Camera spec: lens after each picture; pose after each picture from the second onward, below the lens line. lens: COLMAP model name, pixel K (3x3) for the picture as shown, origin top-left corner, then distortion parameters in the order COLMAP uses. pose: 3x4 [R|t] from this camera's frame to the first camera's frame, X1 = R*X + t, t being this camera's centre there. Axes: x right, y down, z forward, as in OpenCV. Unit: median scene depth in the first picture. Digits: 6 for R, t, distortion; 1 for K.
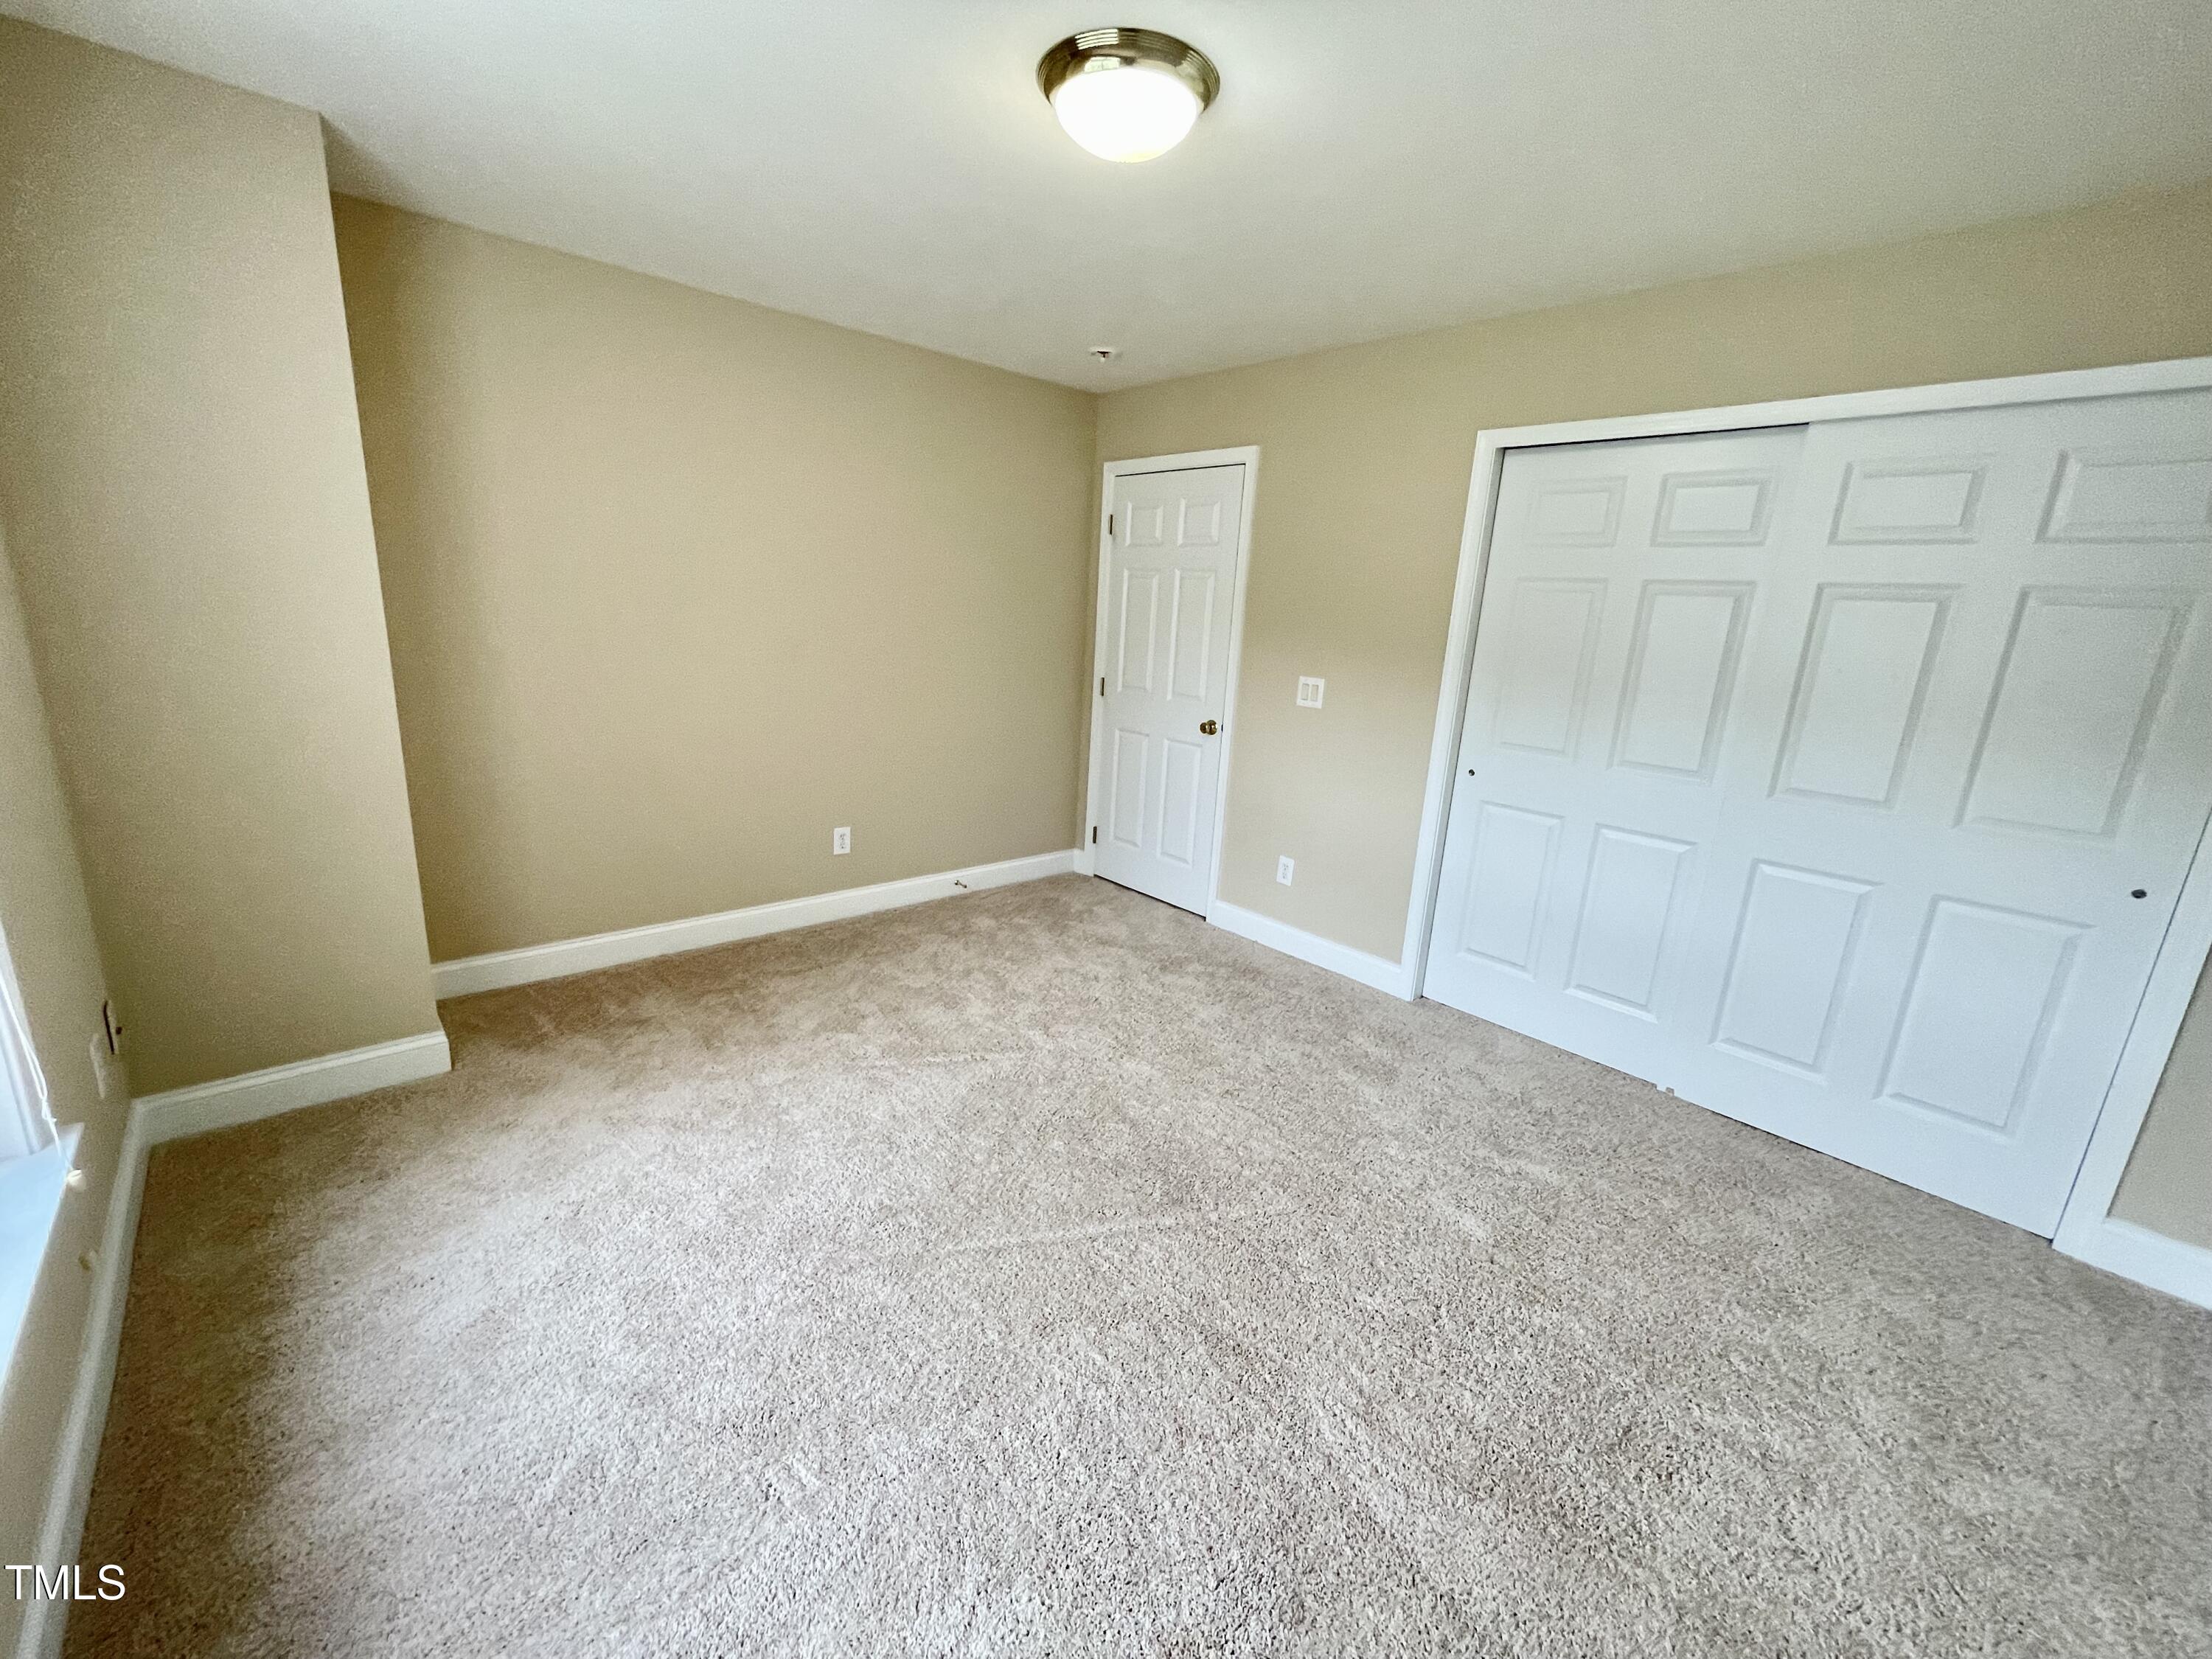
lens RADIAL K [[889.9, 0, 1100.8], [0, 889.9, 828.3], [0, 0, 1]] dist [-0.000802, -0.000622]
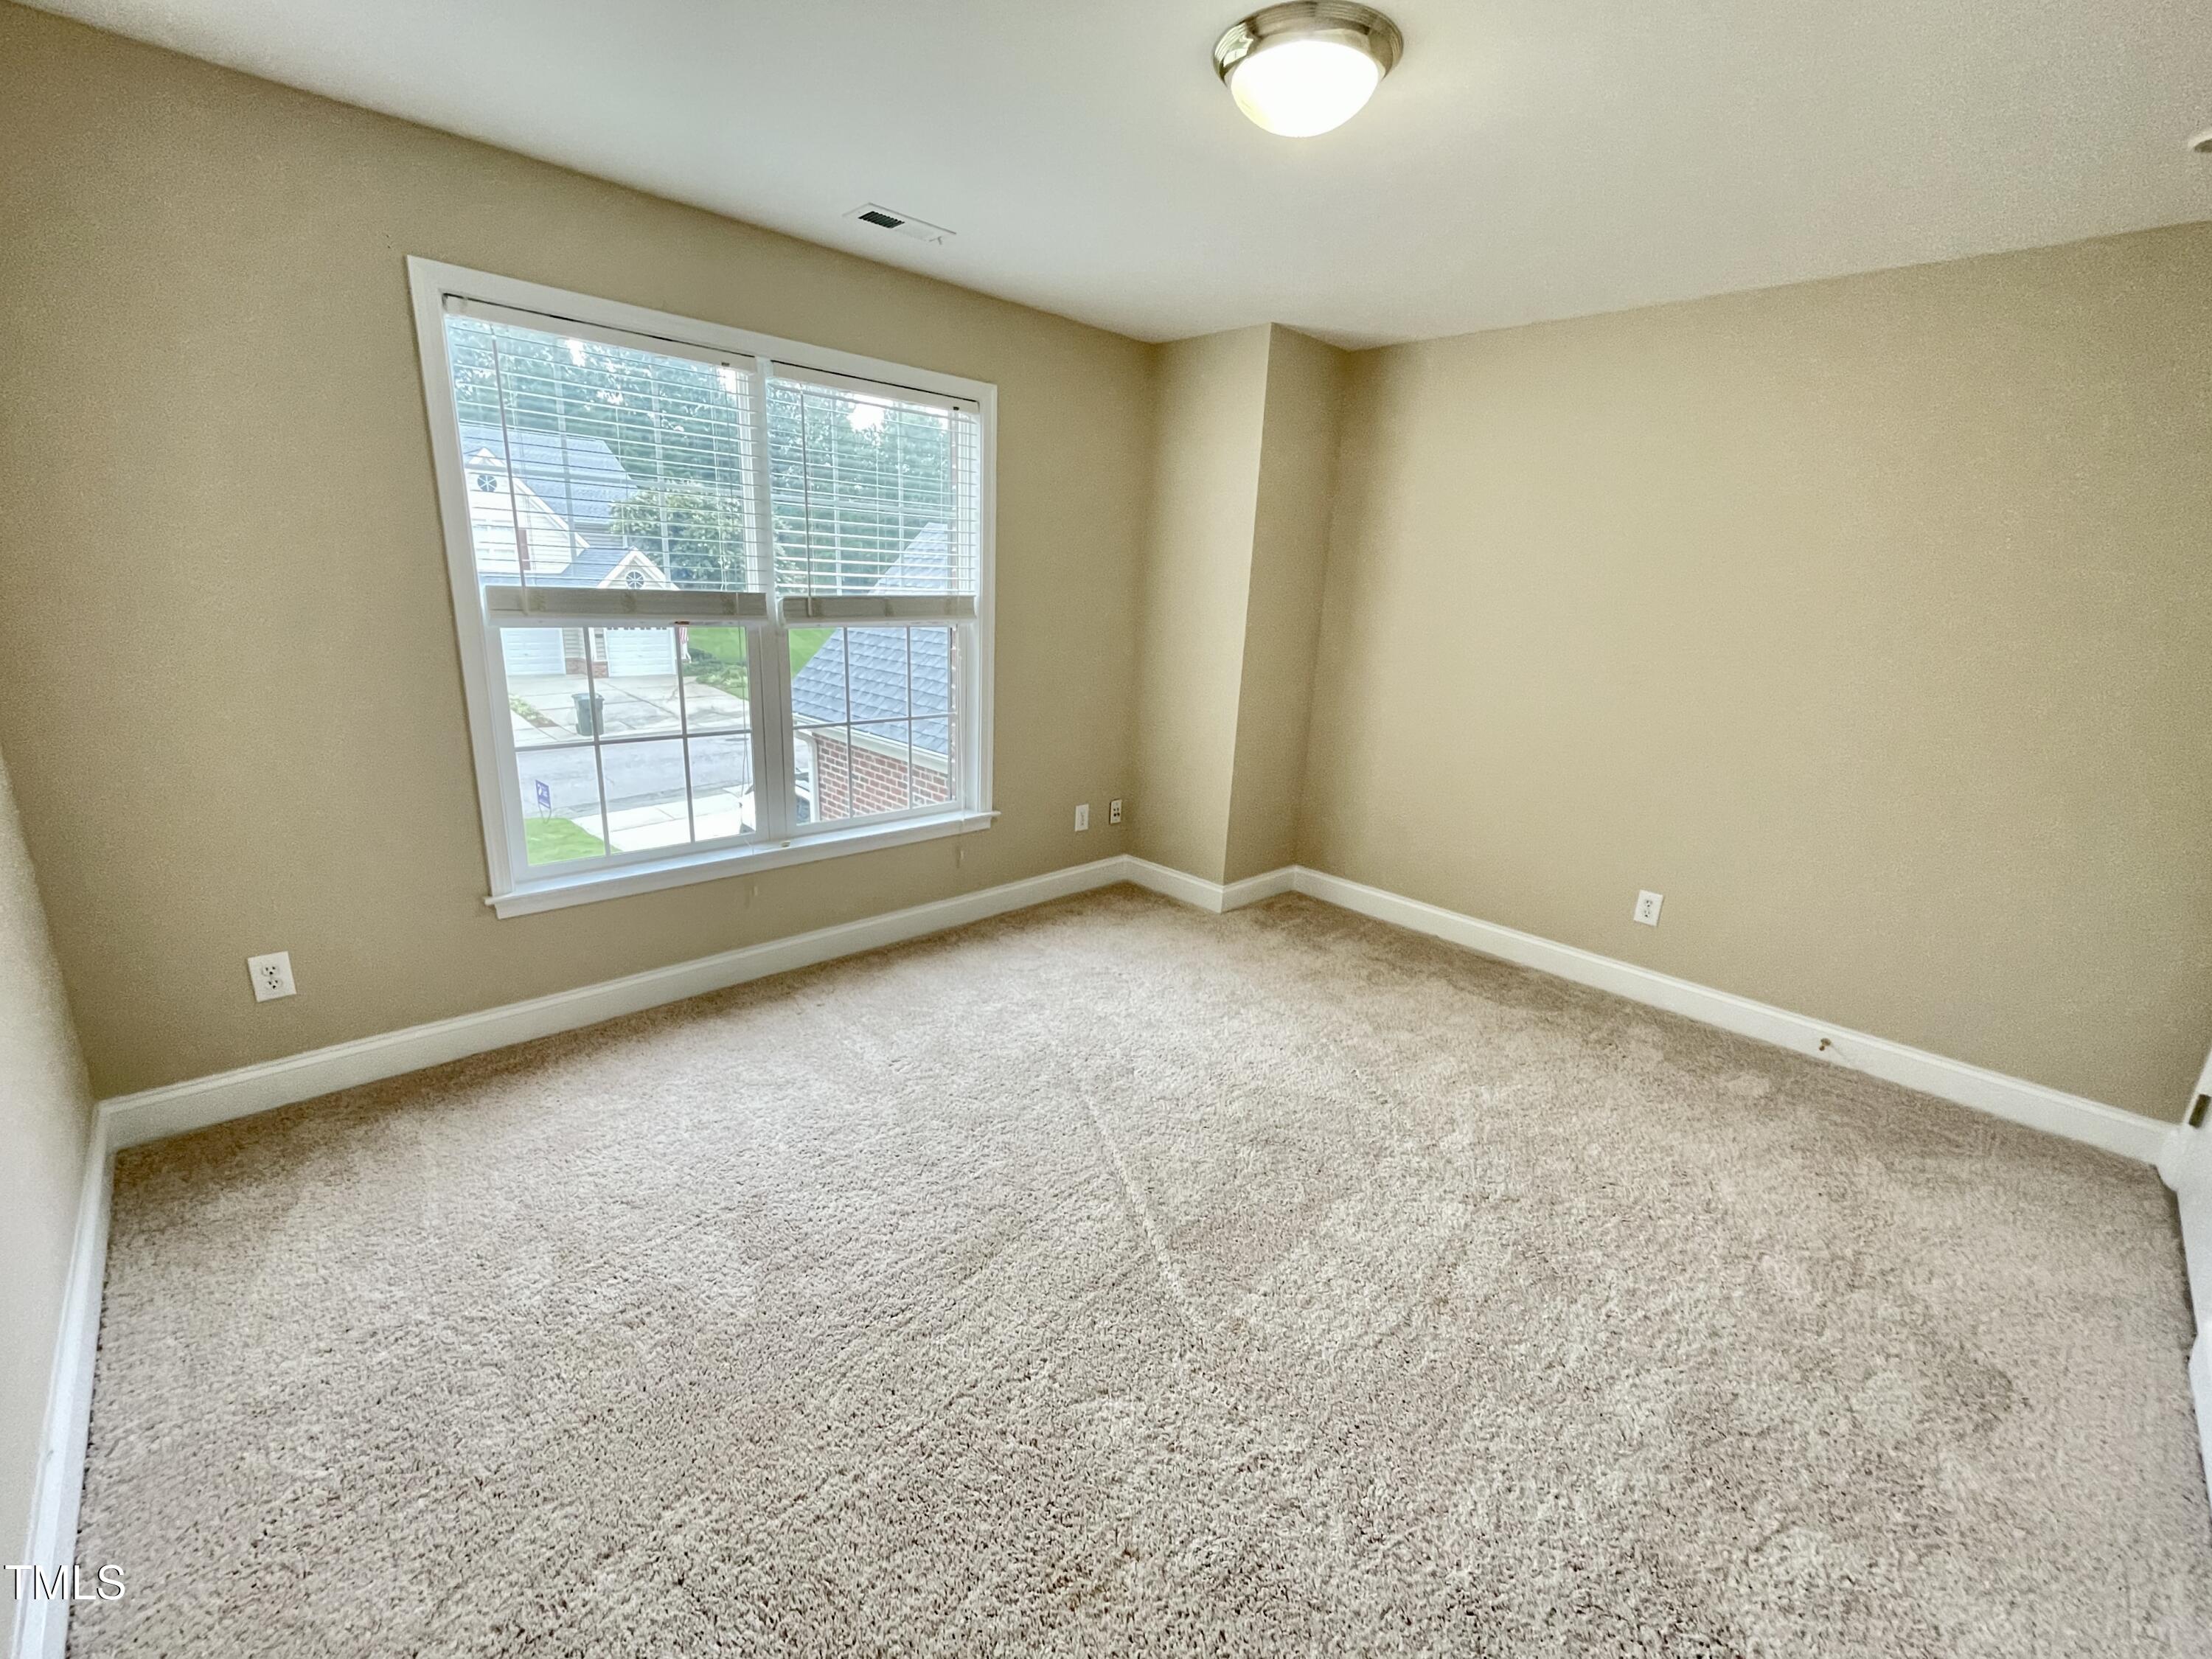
lens RADIAL K [[889.9, 0, 1100.8], [0, 889.9, 828.3], [0, 0, 1]] dist [-0.000802, -0.000622]
pose [[0.033359, 0.213717, -0.976326, 0.613481], [-0.282841, 0.938954, 0.195873, -0.093618], [0.958587, 0.269611, 0.091770, 0.490409]]
